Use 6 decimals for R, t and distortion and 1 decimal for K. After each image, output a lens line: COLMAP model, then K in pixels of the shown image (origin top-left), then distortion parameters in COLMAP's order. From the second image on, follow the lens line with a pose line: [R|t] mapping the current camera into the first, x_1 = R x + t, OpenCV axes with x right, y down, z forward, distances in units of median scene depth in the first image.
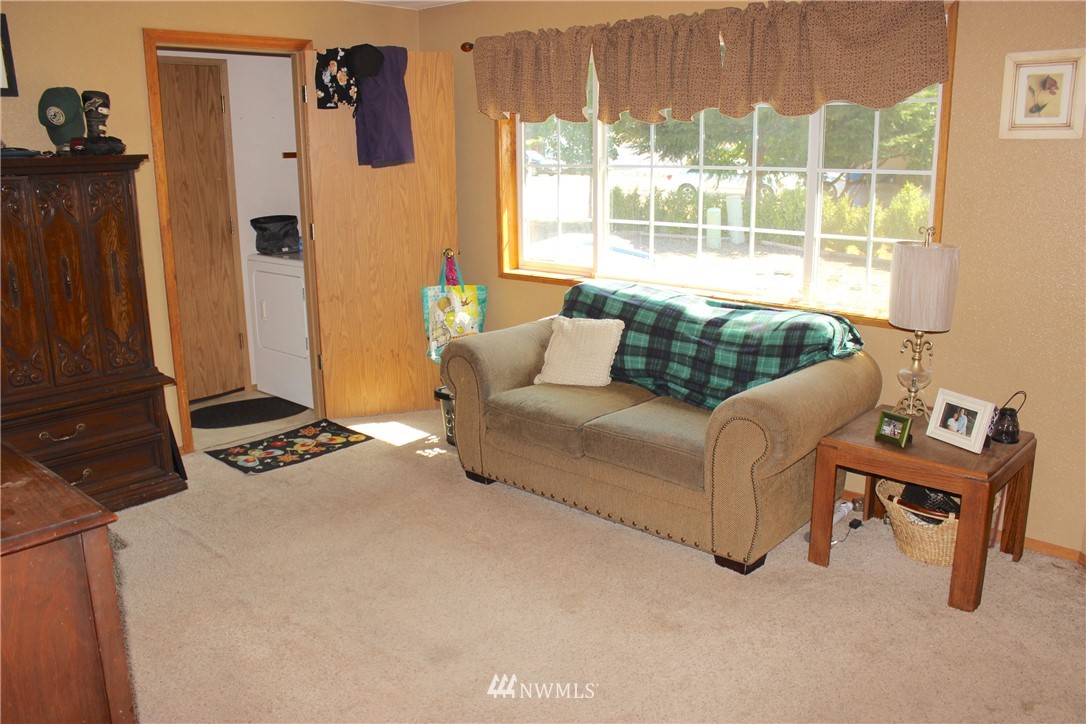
lens RADIAL K [[894.8, 0, 543.6], [0, 894.8, 371.5], [0, 0, 1]] dist [-0.163765, 0.145063]
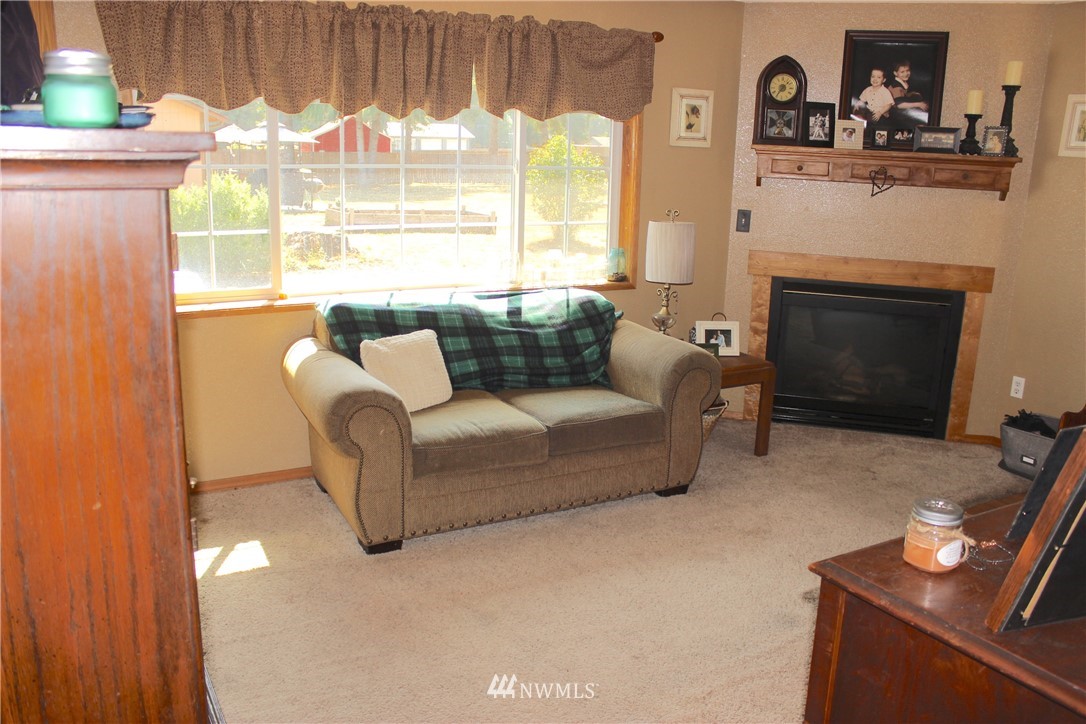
lens RADIAL K [[894.8, 0, 543.6], [0, 894.8, 371.5], [0, 0, 1]] dist [-0.163765, 0.145063]
pose [[0.312853, -0.216977, 0.924686, -0.873792], [0.198992, 0.966924, 0.159562, -0.162083], [-0.928723, 0.134085, 0.345681, 0.652314]]
